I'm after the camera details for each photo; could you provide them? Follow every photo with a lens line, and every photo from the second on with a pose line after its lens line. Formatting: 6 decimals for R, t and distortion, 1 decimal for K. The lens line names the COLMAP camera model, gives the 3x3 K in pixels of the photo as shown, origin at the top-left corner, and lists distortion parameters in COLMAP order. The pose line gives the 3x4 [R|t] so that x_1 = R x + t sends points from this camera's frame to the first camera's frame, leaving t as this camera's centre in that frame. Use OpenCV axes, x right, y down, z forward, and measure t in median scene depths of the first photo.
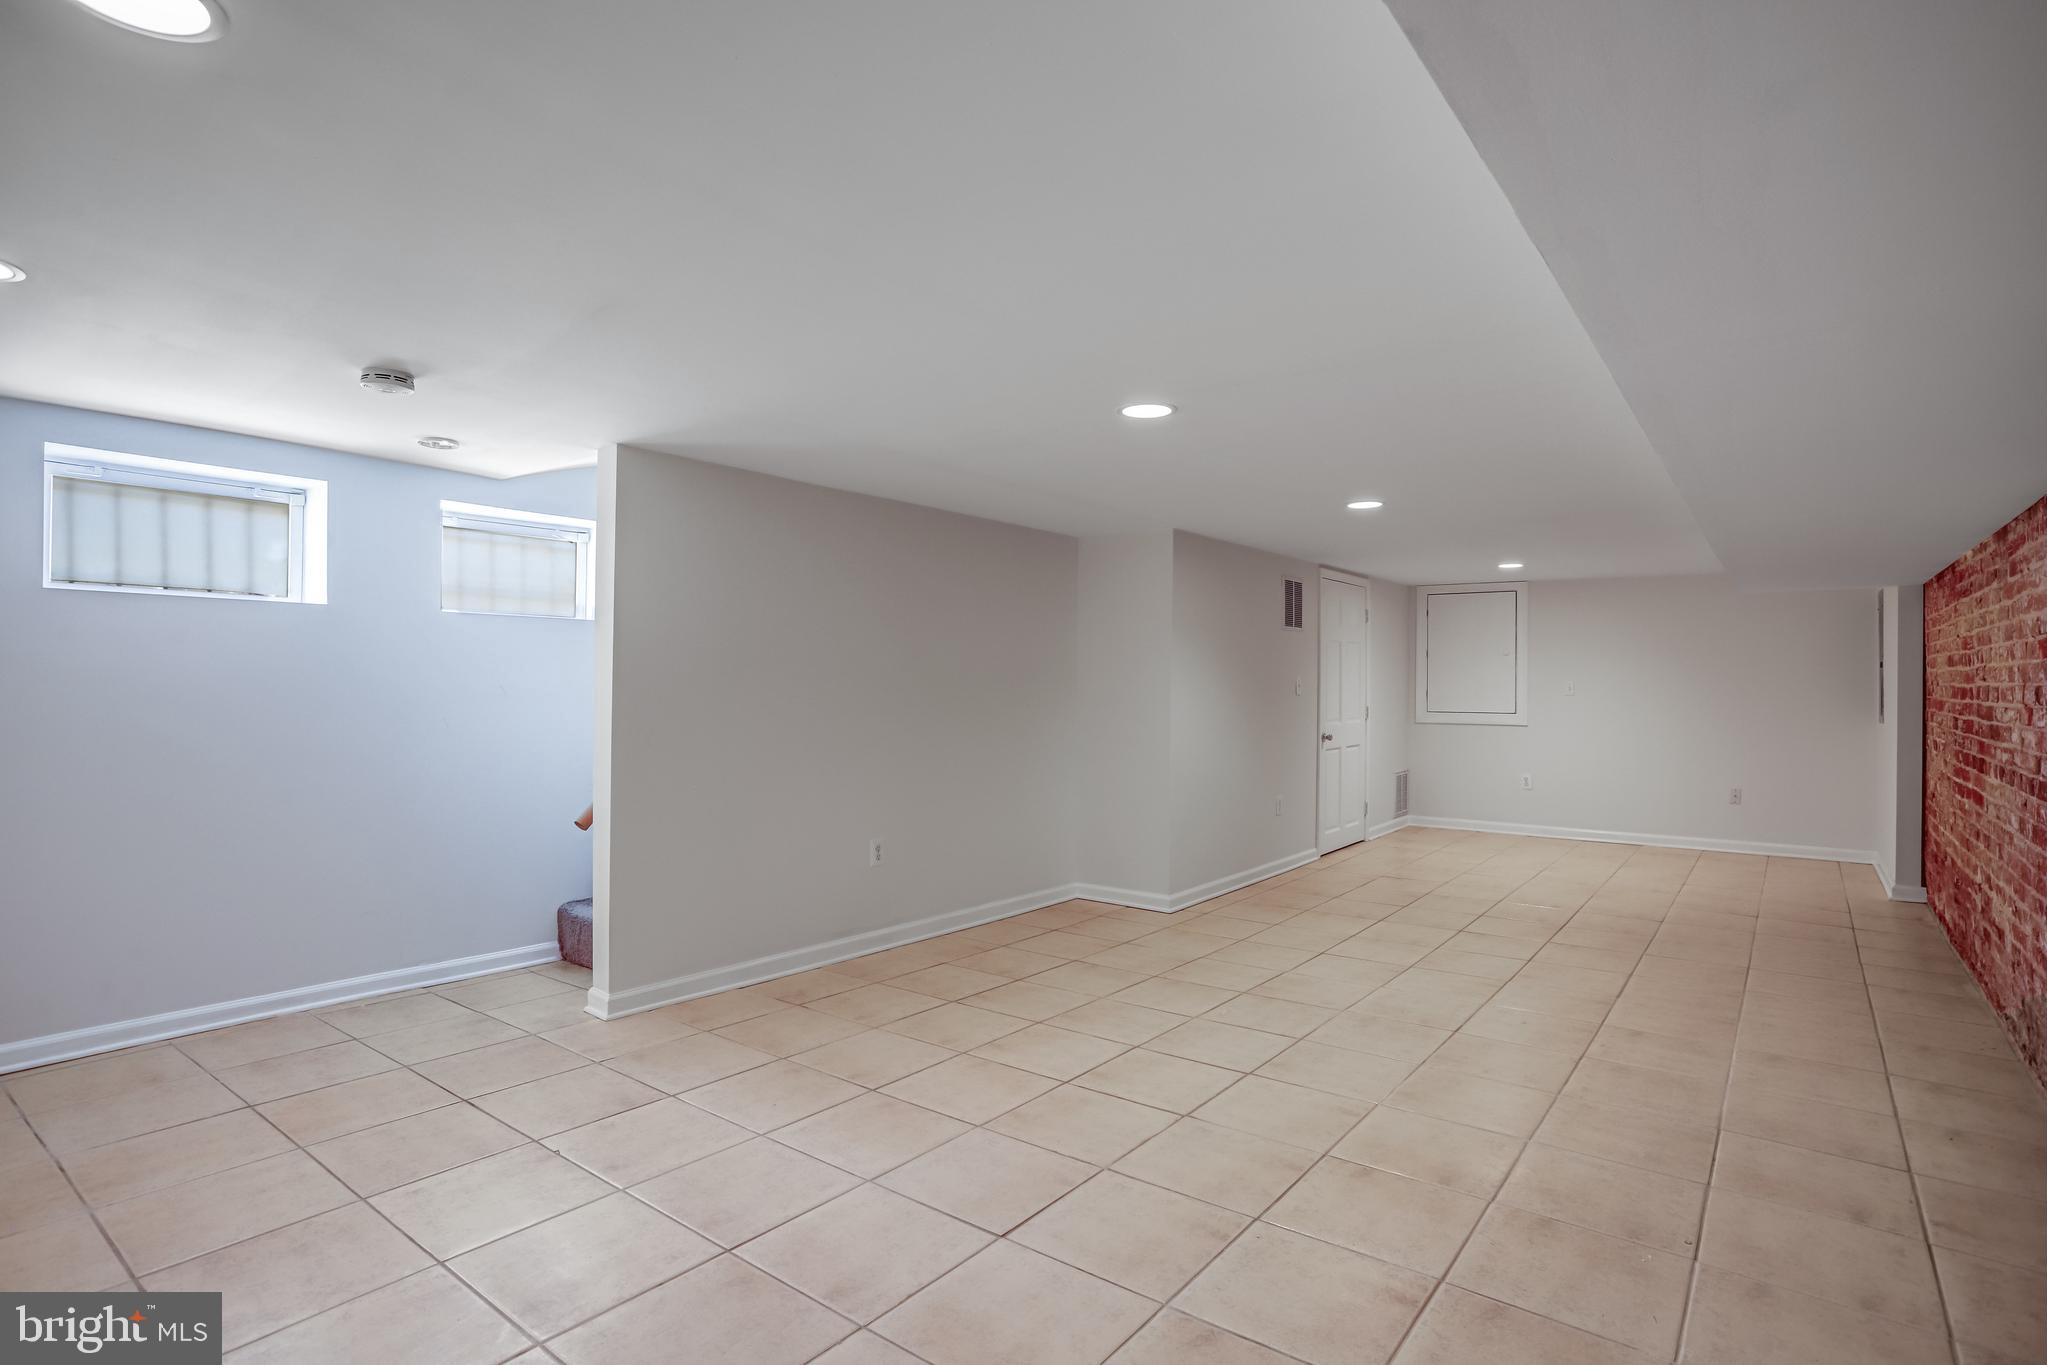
lens RADIAL K [[1053.0, 0, 1026.4], [0, 1053.0, 684.2], [0, 0, 1]] dist [-0.014883, 0.001119]
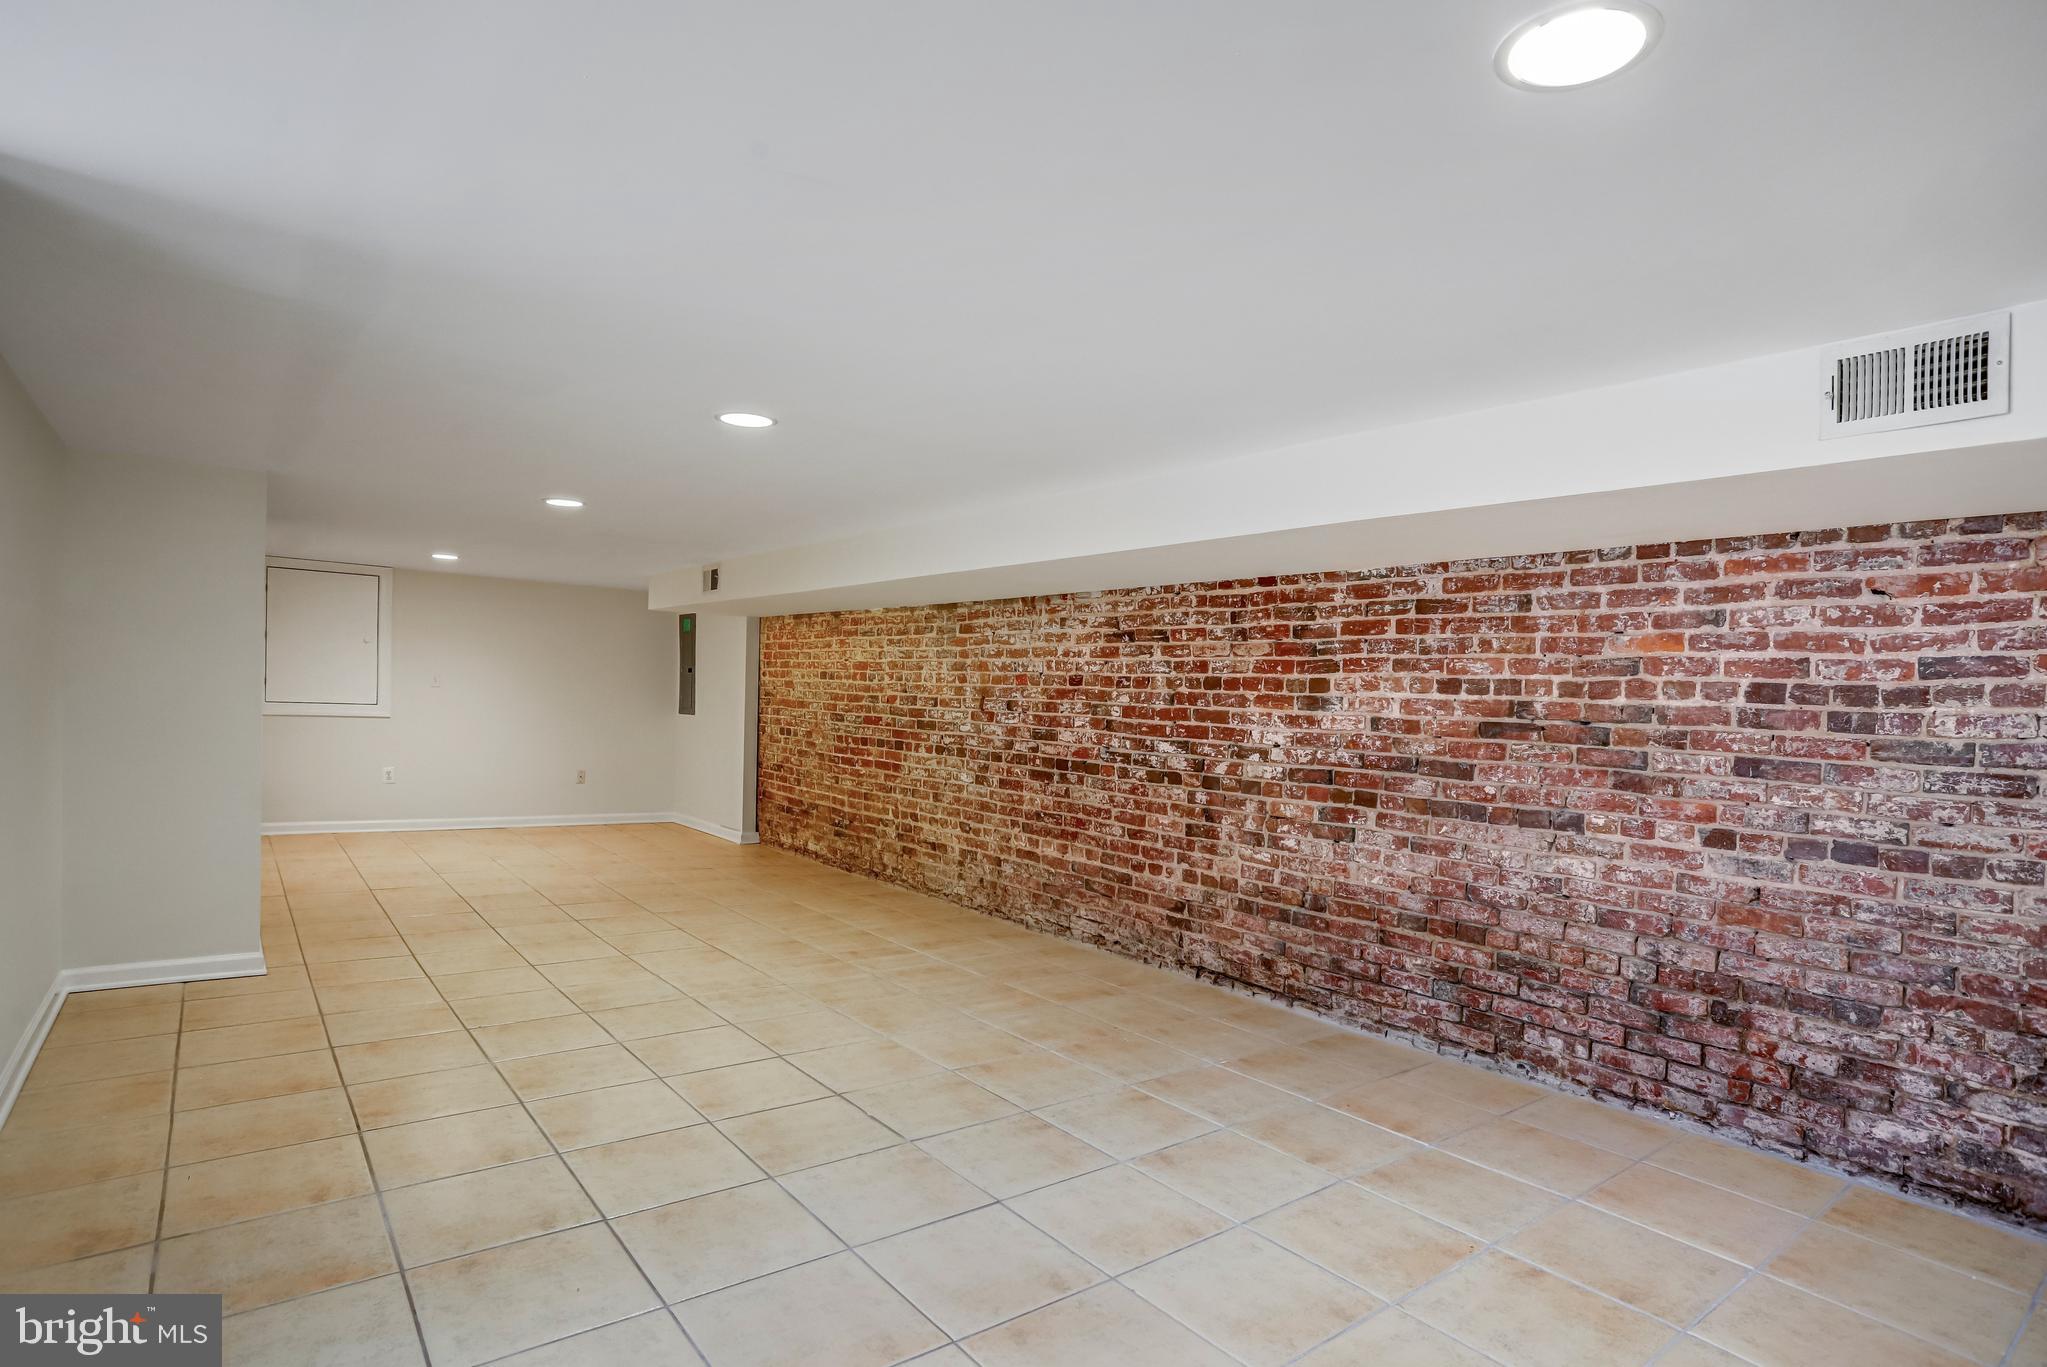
lens RADIAL K [[1053.0, 0, 1028.8], [0, 1053.0, 696.0], [0, 0, 1]] dist [-0.014883, 0.001119]
pose [[0.268896, 0.010546, 0.963111, -0.608175], [-0.039501, 0.999220, 0.000087, -0.006840], [-0.962359, -0.038067, 0.269103, 0.382679]]
